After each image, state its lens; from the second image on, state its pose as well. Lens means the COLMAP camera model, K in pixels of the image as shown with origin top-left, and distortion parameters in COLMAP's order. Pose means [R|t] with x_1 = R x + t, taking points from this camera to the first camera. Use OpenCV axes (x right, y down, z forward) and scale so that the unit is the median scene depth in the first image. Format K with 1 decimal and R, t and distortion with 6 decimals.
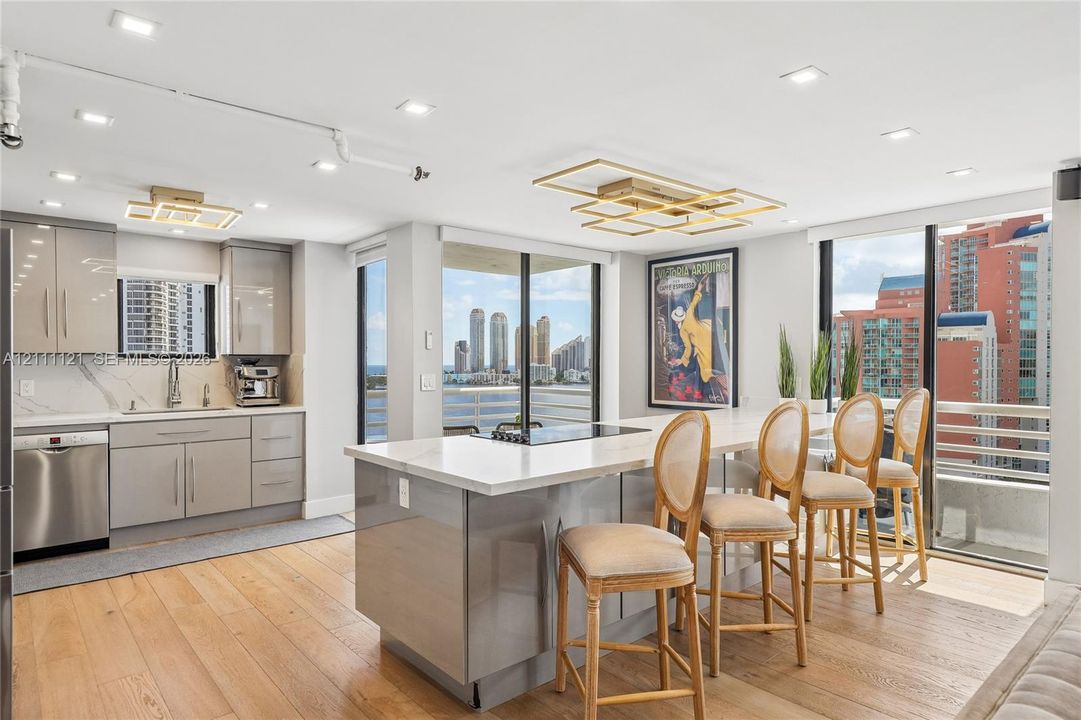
lens RADIAL K [[622.7, 0, 540.5], [0, 622.7, 360.0], [0, 0, 1]] dist [-0.001158, -0.000689]
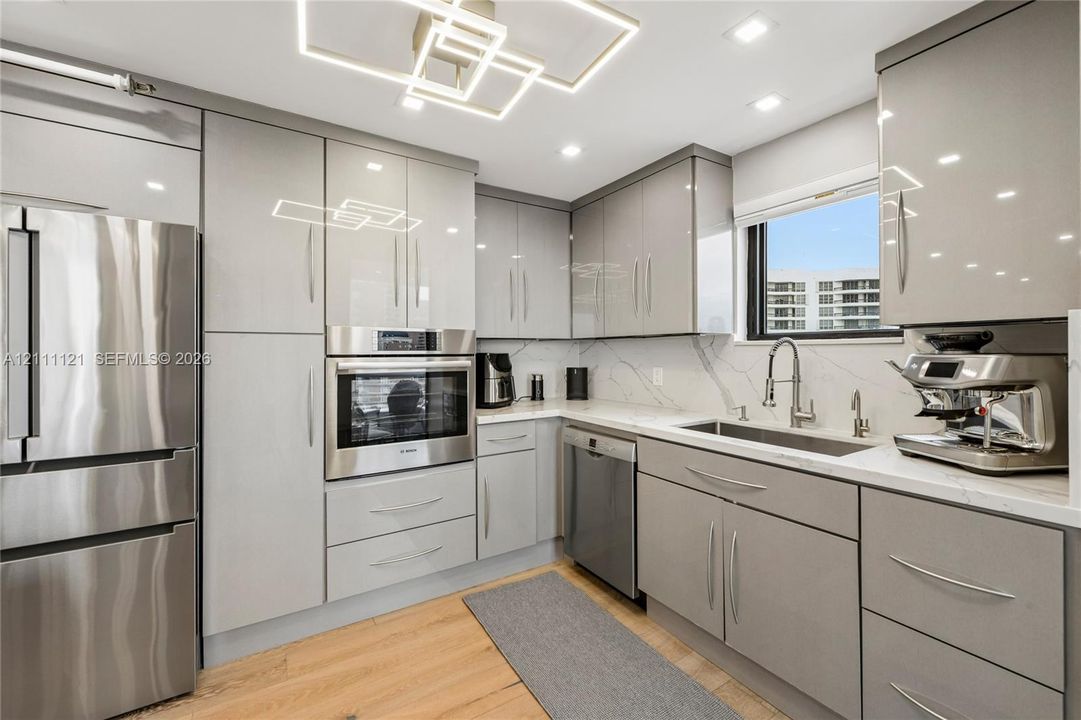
lens RADIAL K [[434.6, 0, 536.3], [0, 434.6, 350.6], [0, 0, 1]] dist [0.000417, -0.000021]
pose [[-0.156719, -0.002245, -0.987641, -0.168279], [0.002455, 0.999993, -0.002663, 0.008769], [0.987640, -0.002842, -0.156712, 0.811243]]
